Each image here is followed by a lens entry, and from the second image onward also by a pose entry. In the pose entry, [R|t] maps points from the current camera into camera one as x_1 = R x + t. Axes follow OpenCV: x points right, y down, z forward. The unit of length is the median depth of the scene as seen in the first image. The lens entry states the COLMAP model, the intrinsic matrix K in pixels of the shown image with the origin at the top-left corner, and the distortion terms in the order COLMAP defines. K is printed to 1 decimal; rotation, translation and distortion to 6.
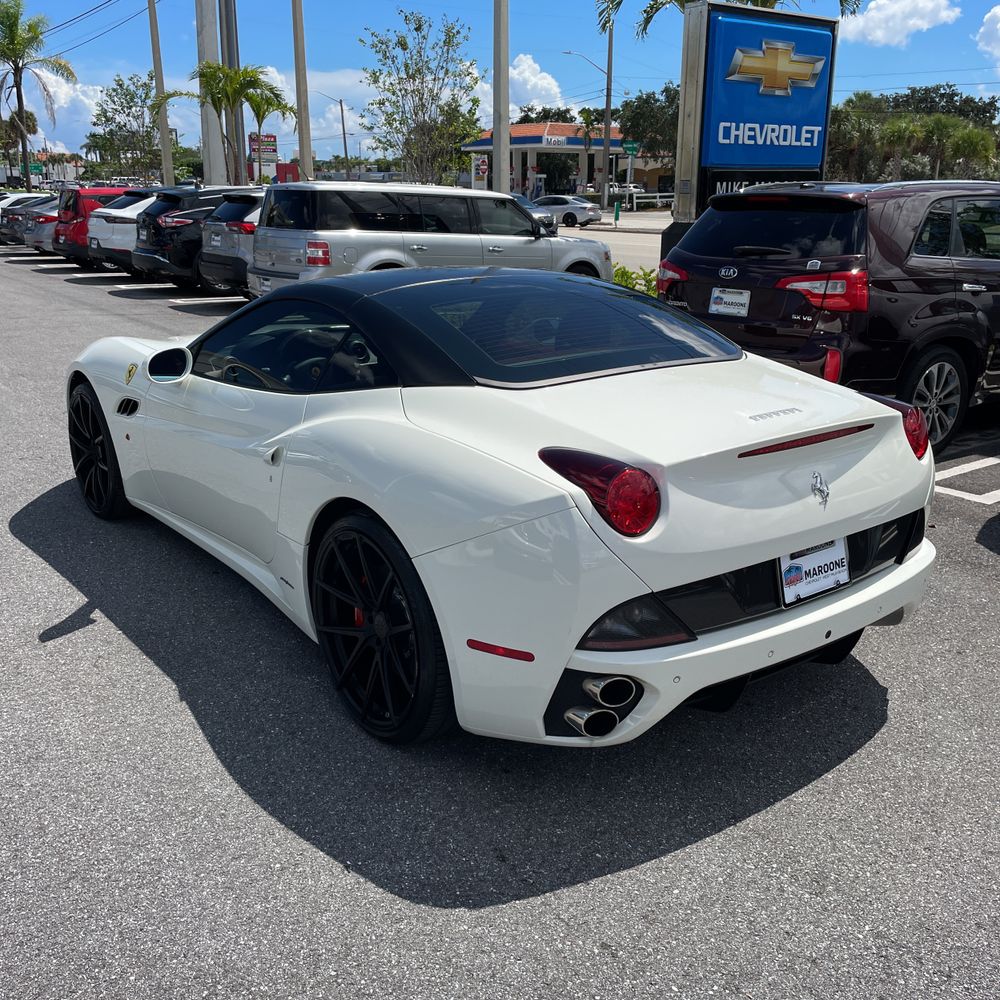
lens RADIAL K [[1011.9, 0, 516.1], [0, 1011.9, 499.9], [0, 0, 1]] dist [0.027861, 0.000000]
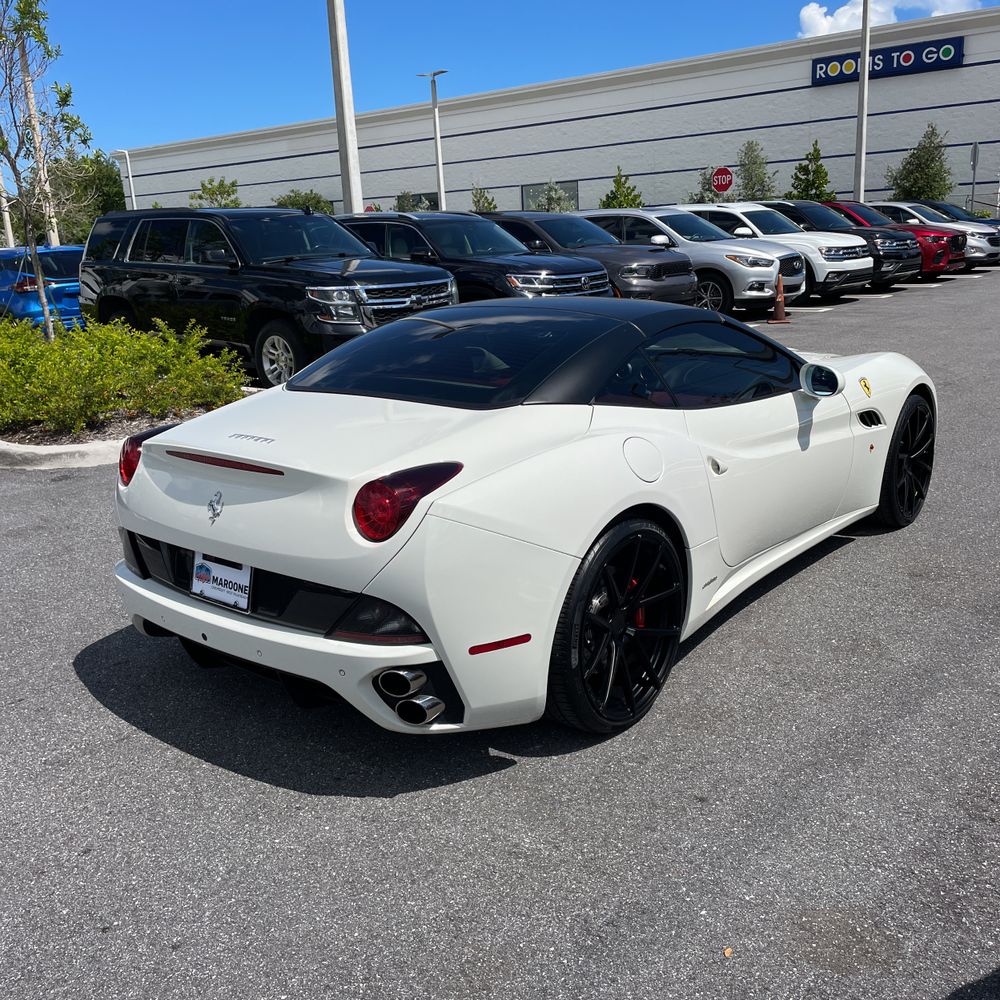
lens RADIAL K [[1011.9, 0, 497.5], [0, 1011.9, 509.2], [0, 0, 1]] dist [0.027861, 0.000000]
pose [[0.207492, 0.241947, -0.947844, 0.376348], [-0.234740, 0.952936, 0.191860, -0.078064], [0.949655, 0.182688, 0.254521, 0.269238]]
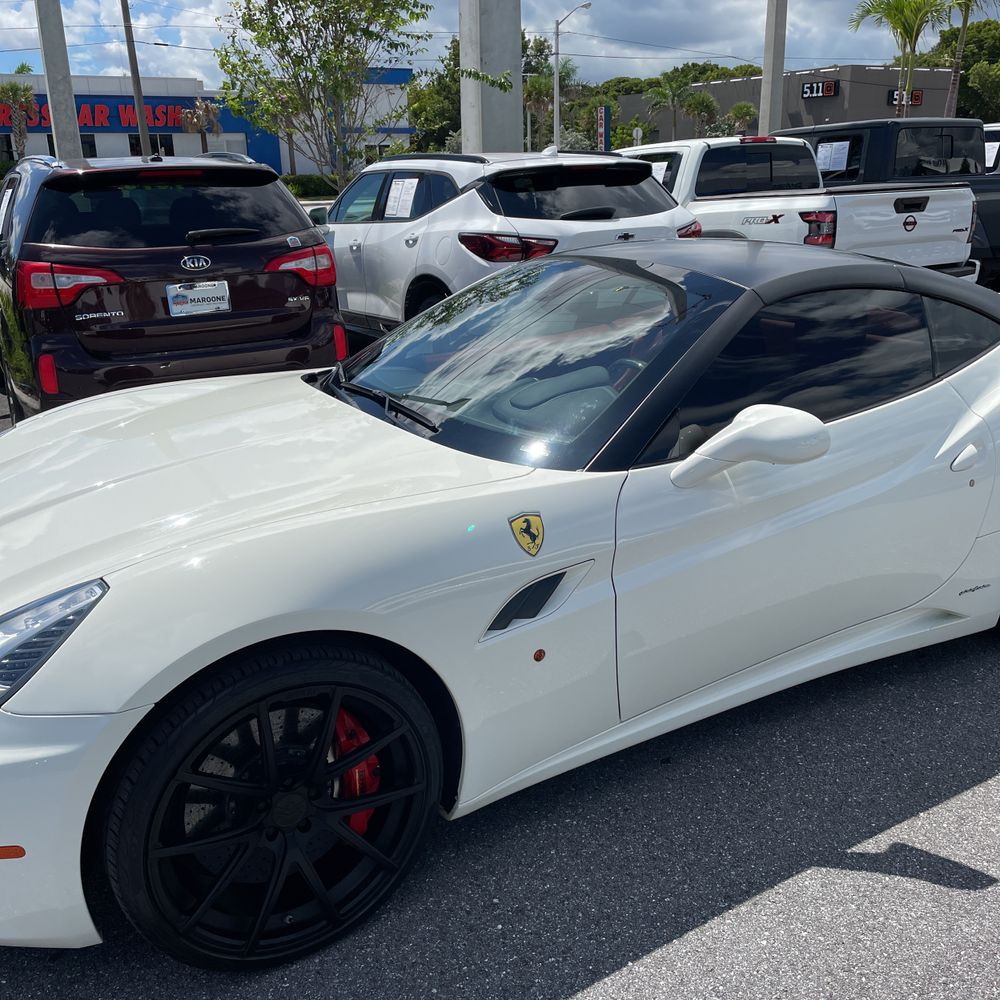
lens RADIAL K [[1011.9, 0, 500.9], [0, 1011.9, 491.7], [0, 0, 1]] dist [0.027861, 0.000000]
pose [[0.124850, -0.314235, 0.941100, -0.370144], [0.308441, 0.913816, 0.264206, -0.122250], [-0.943015, 0.257287, 0.211013, 0.399686]]
